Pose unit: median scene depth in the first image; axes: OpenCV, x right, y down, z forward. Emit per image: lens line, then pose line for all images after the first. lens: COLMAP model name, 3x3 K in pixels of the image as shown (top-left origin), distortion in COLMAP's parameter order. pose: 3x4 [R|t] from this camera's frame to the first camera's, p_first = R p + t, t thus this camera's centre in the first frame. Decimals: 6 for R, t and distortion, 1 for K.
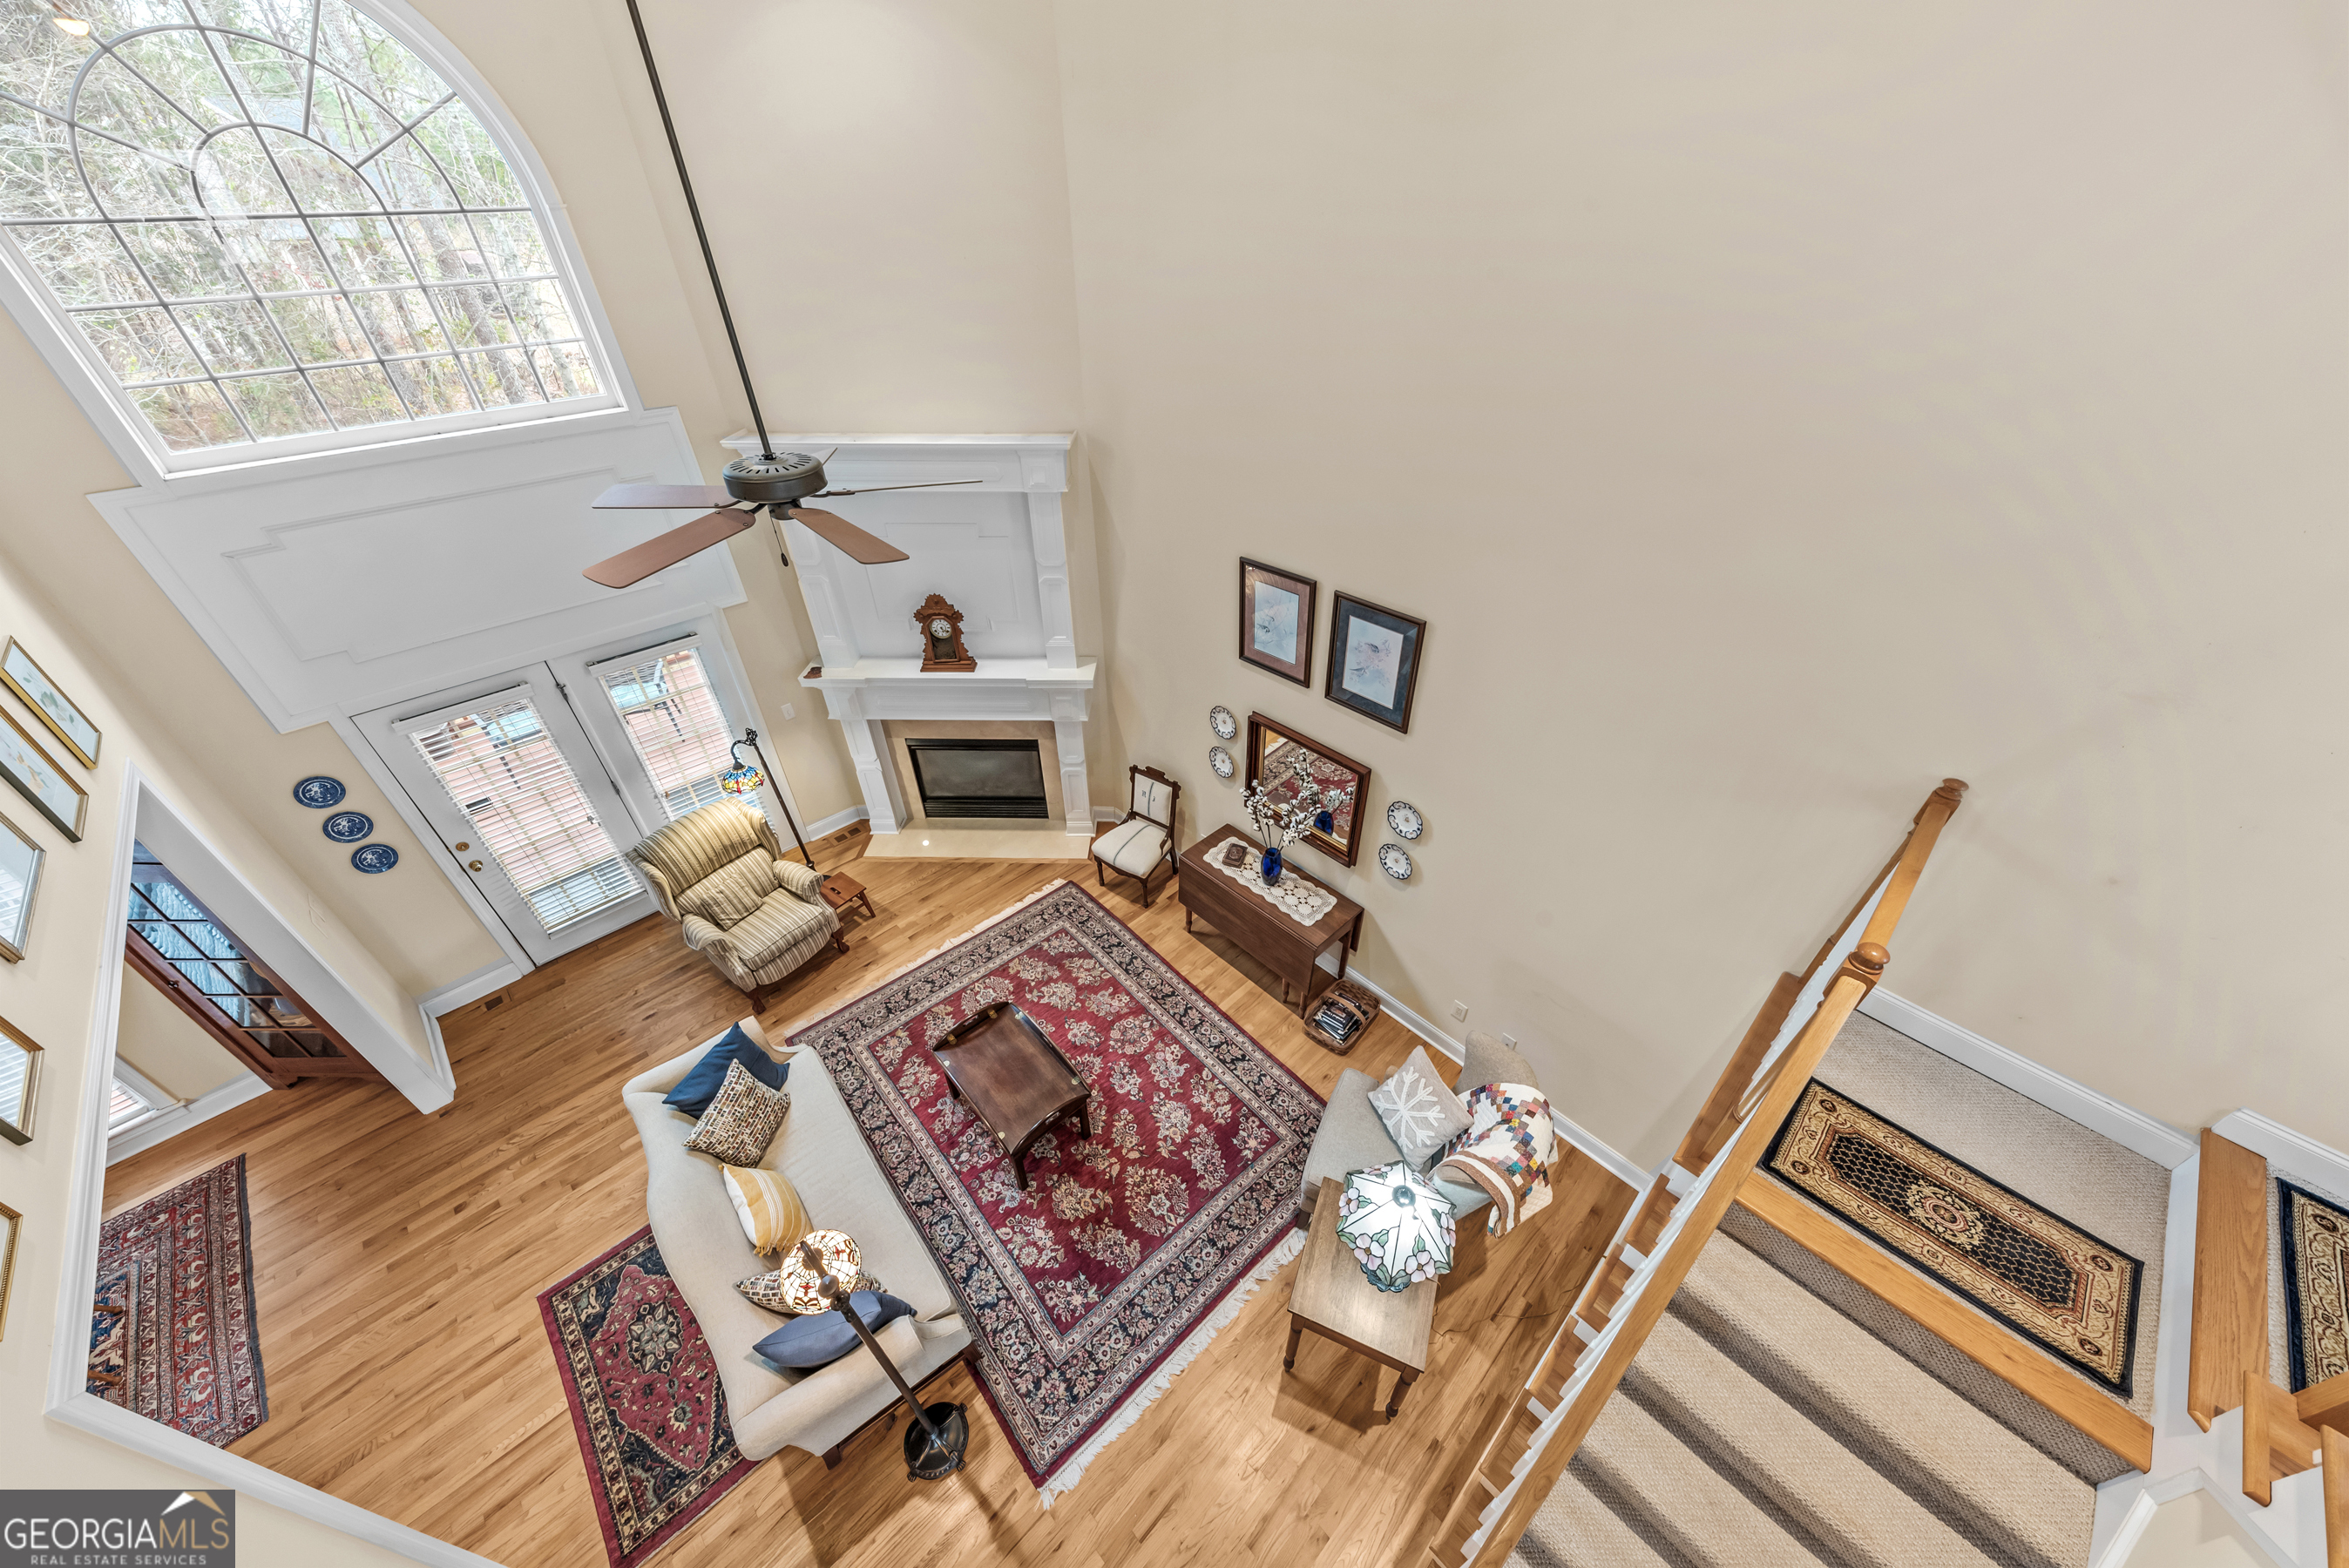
lens RADIAL K [[792.6, 0, 1190.1], [0, 792.6, 797.6], [0, 0, 1]] dist [0.000254, -0.000506]
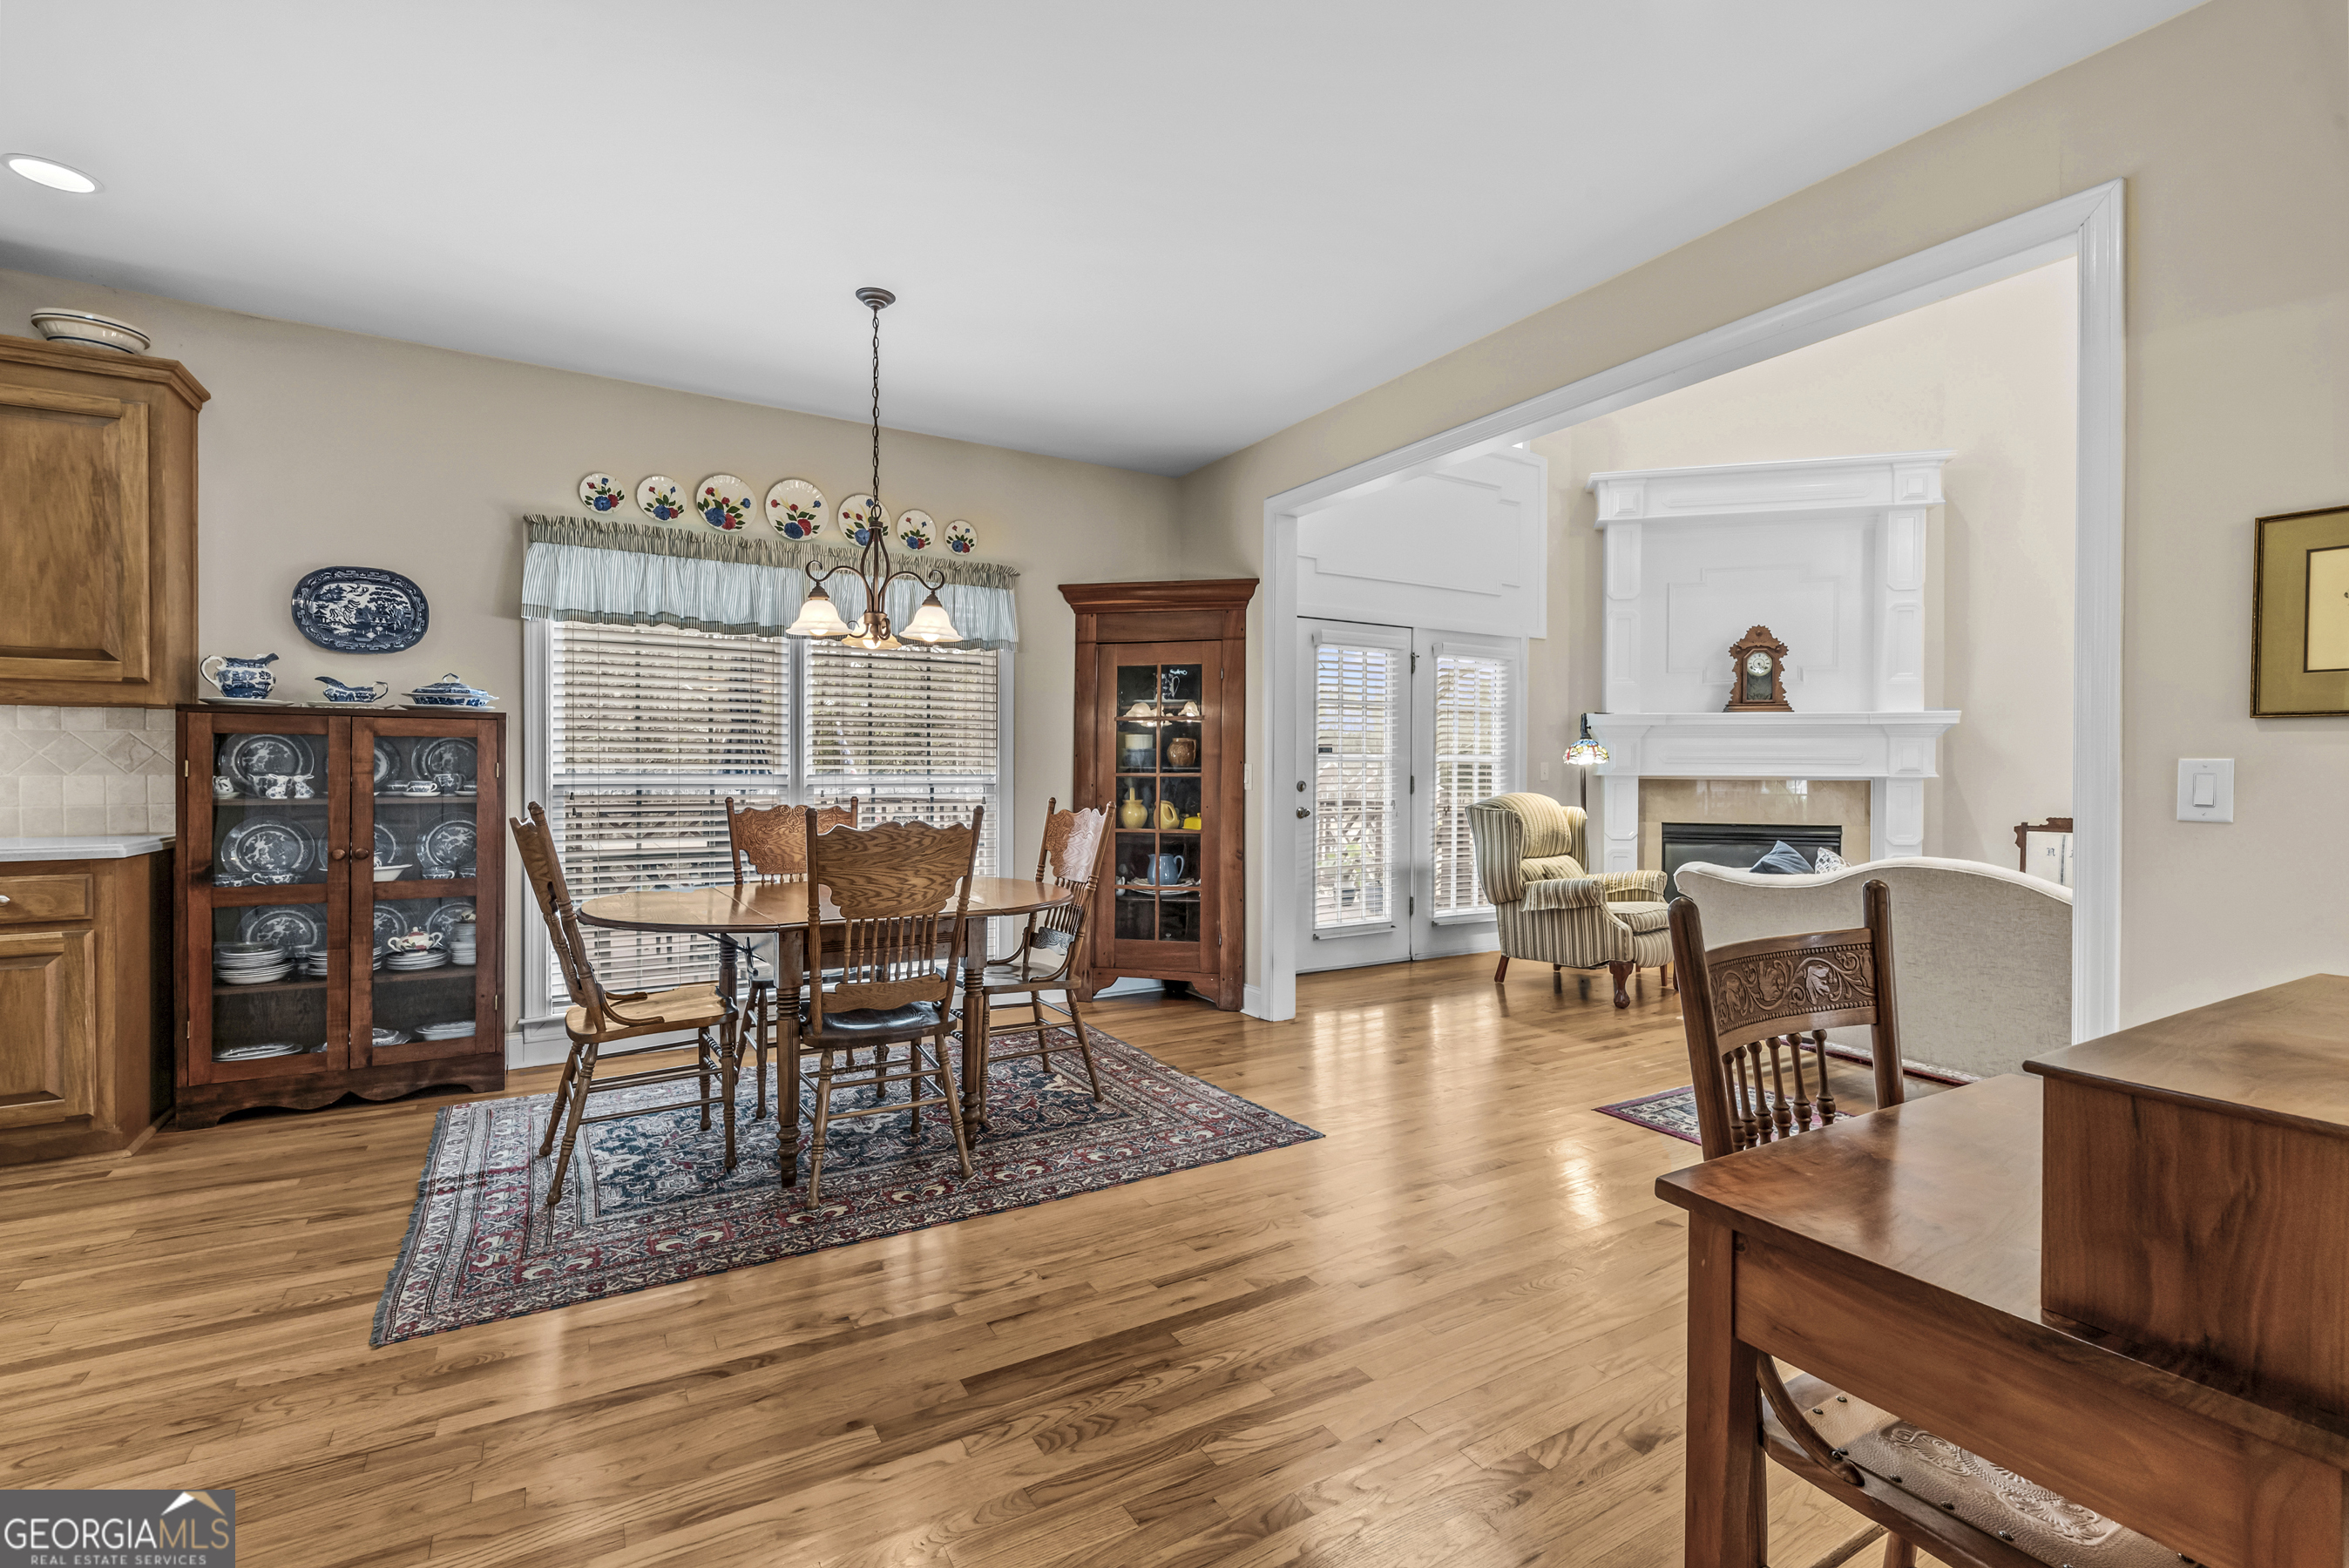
lens RADIAL K [[1045.1, 0, 1186.8], [0, 1045.1, 776.8], [0, 0, 1]] dist [0.020900, -0.010390]
pose [[0.972813, 0.004543, -0.231546, -0.836863], [-0.144171, 0.794328, -0.590134, 0.868685], [0.181242, 0.607473, 0.773388, 0.024760]]
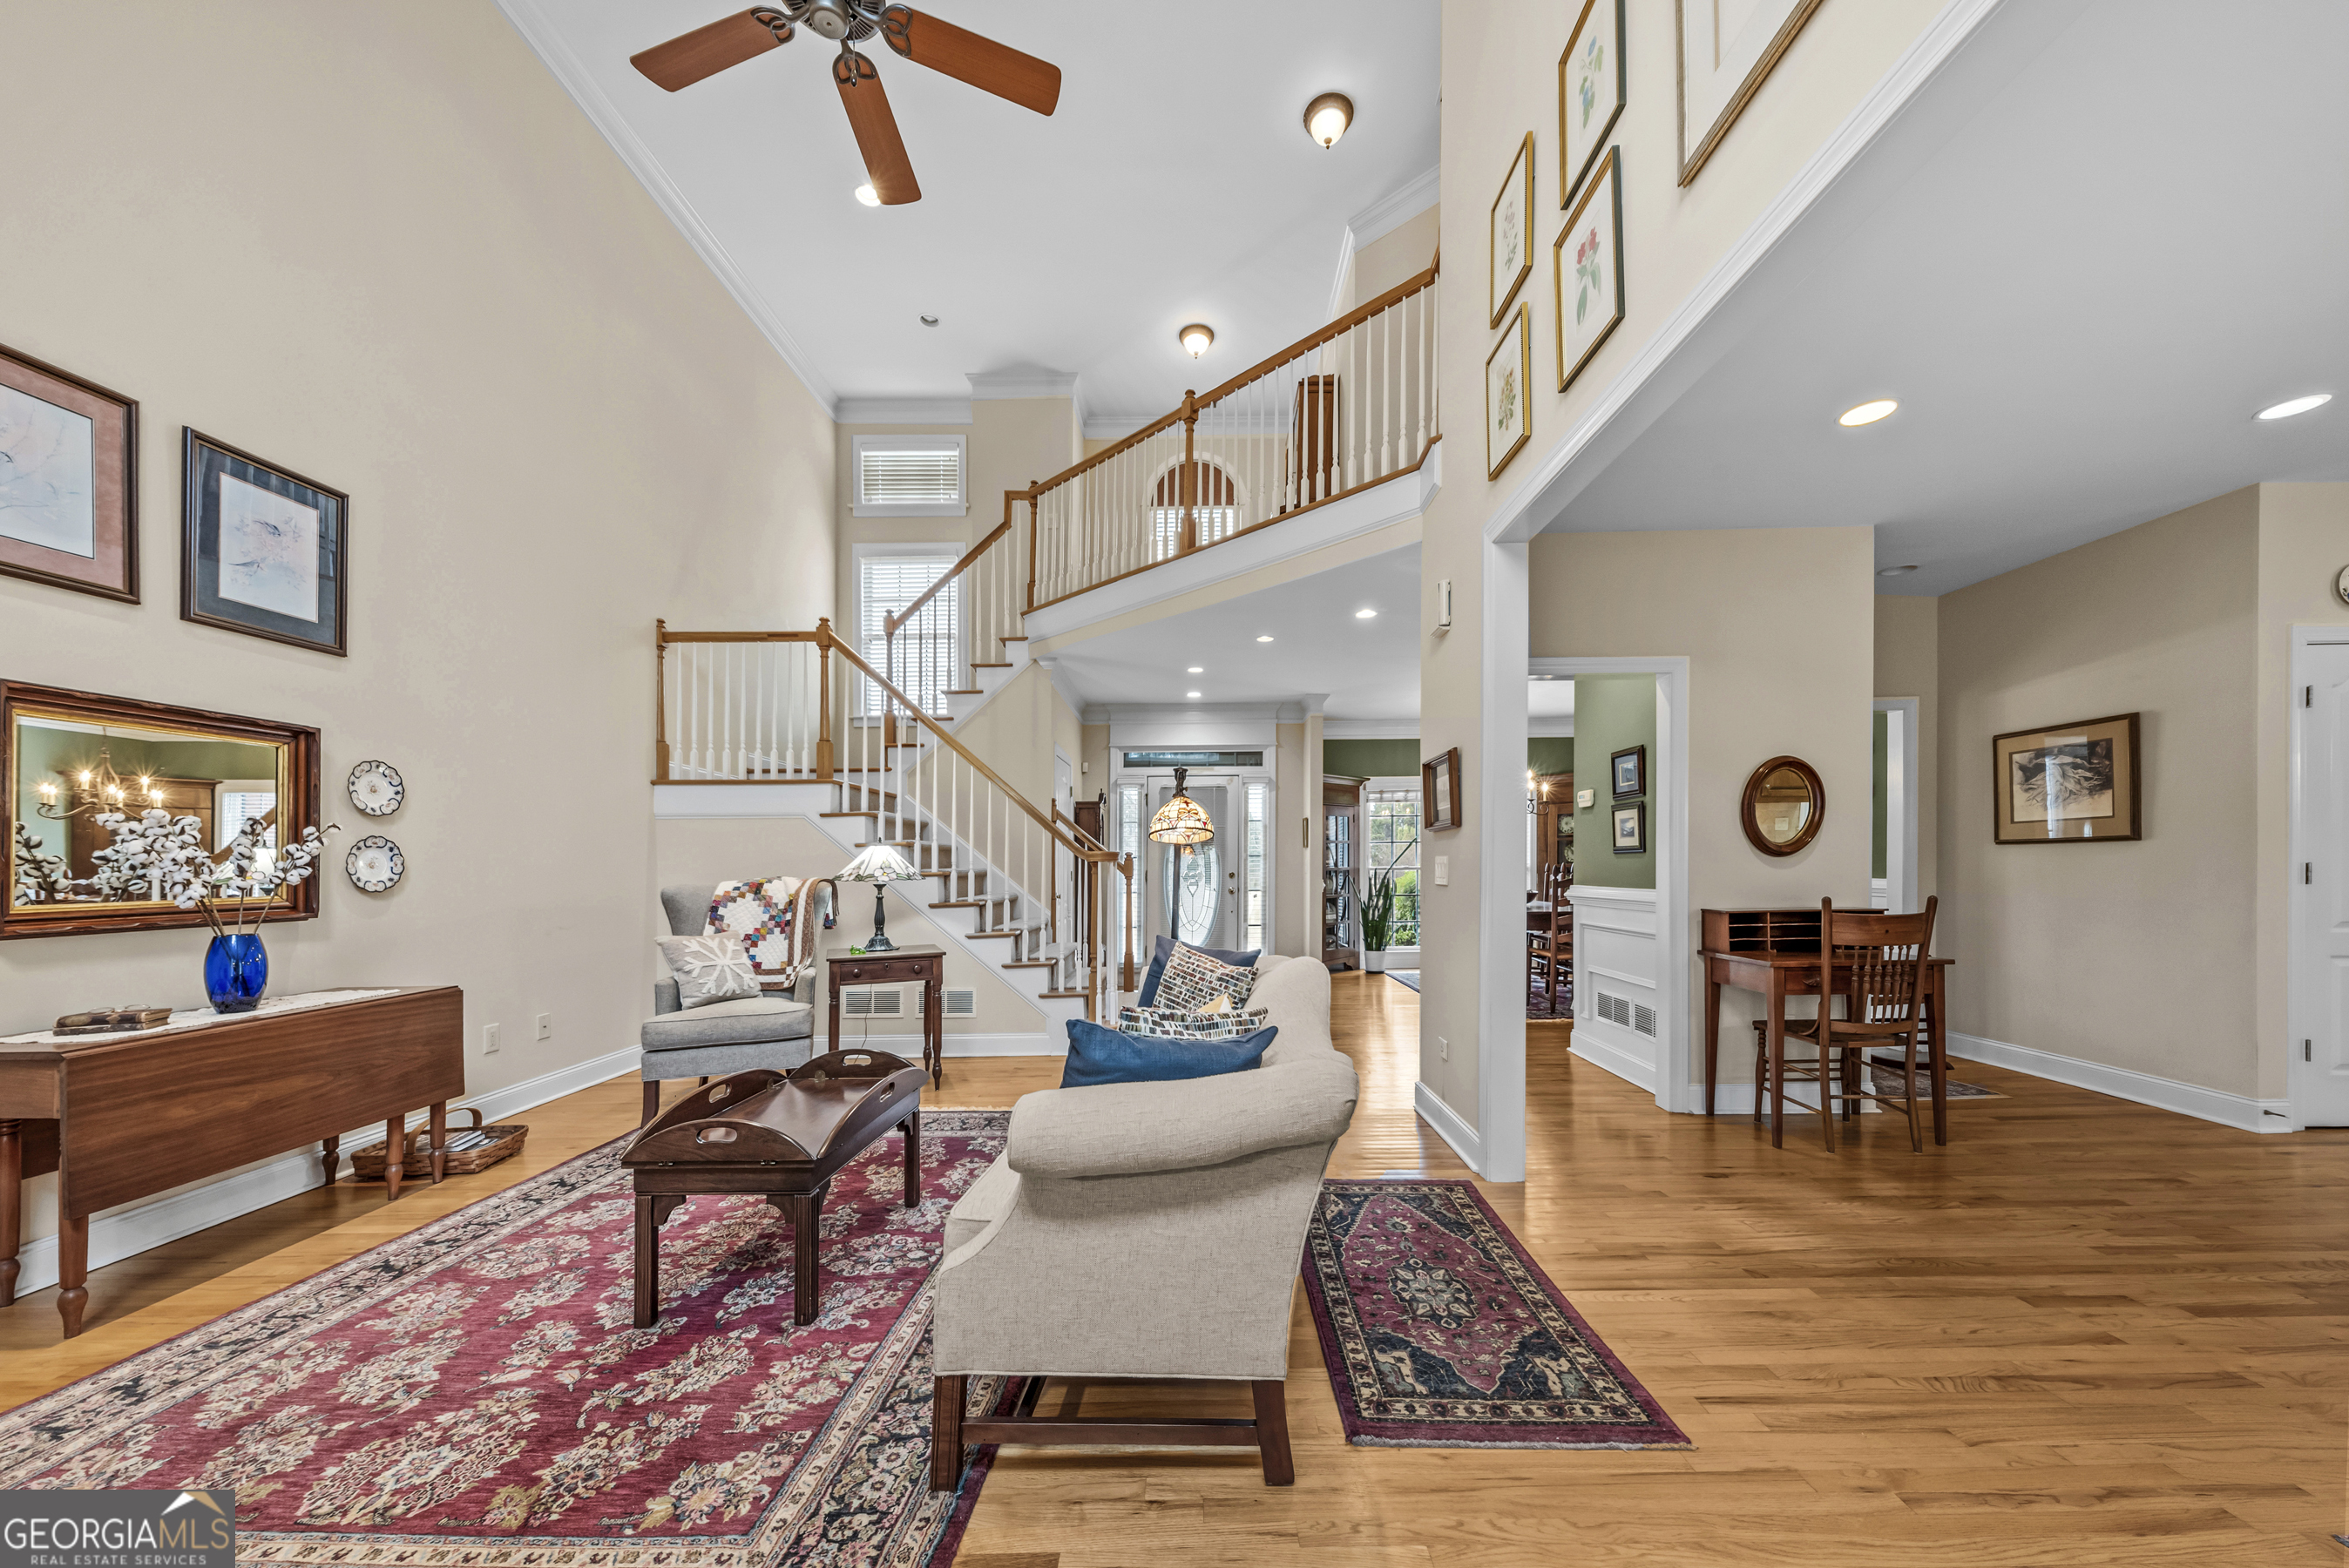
lens RADIAL K [[825.6, 0, 1180.7], [0, 825.6, 857.4], [0, 0, 1]] dist [0.000237, -0.000129]
pose [[-0.716701, 0.011763, 0.697282, -0.784295], [0.434540, 0.789561, 0.433322, 0.070395], [-0.545449, 0.613559, -0.570991, 1.053656]]
